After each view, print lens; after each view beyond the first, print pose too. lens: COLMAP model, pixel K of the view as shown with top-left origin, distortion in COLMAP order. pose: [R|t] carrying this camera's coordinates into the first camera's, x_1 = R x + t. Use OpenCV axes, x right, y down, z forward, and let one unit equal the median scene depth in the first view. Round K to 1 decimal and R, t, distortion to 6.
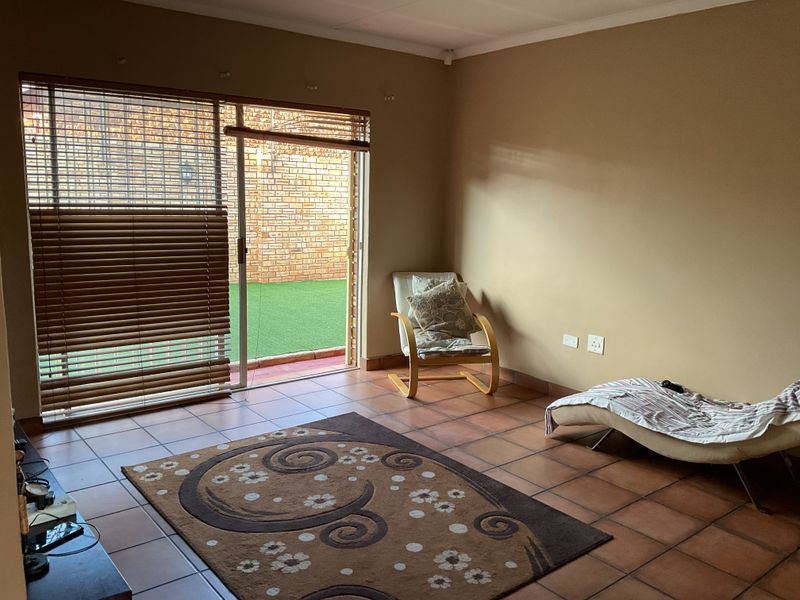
lens RADIAL K [[676.8, 0, 404.1], [0, 676.8, 300.6], [0, 0, 1]] dist [0.076734, -0.157072]
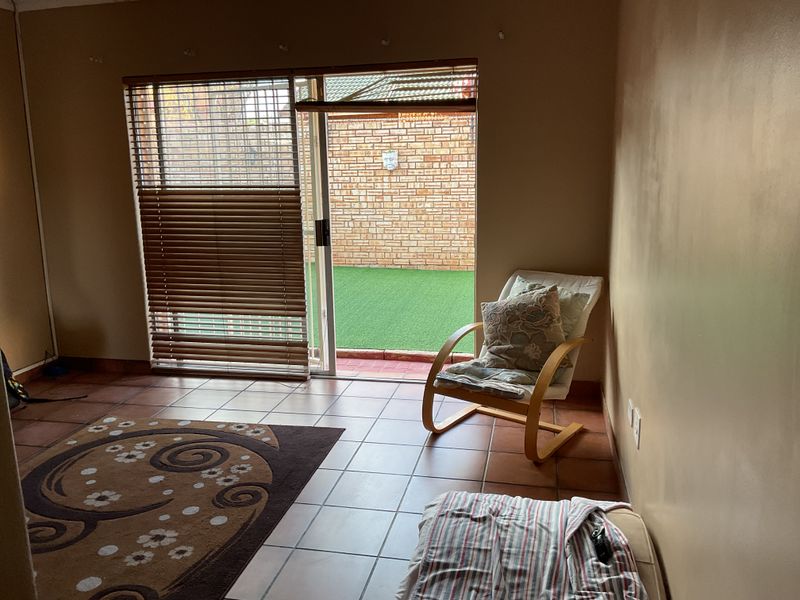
lens RADIAL K [[676.8, 0, 402.3], [0, 676.8, 300.6], [0, 0, 1]] dist [0.076734, -0.157072]
pose [[0.614601, 0.119096, -0.779796, 0.655002], [-0.093051, 0.992581, 0.078255, -0.071864], [0.783331, 0.024466, 0.621123, 0.567776]]
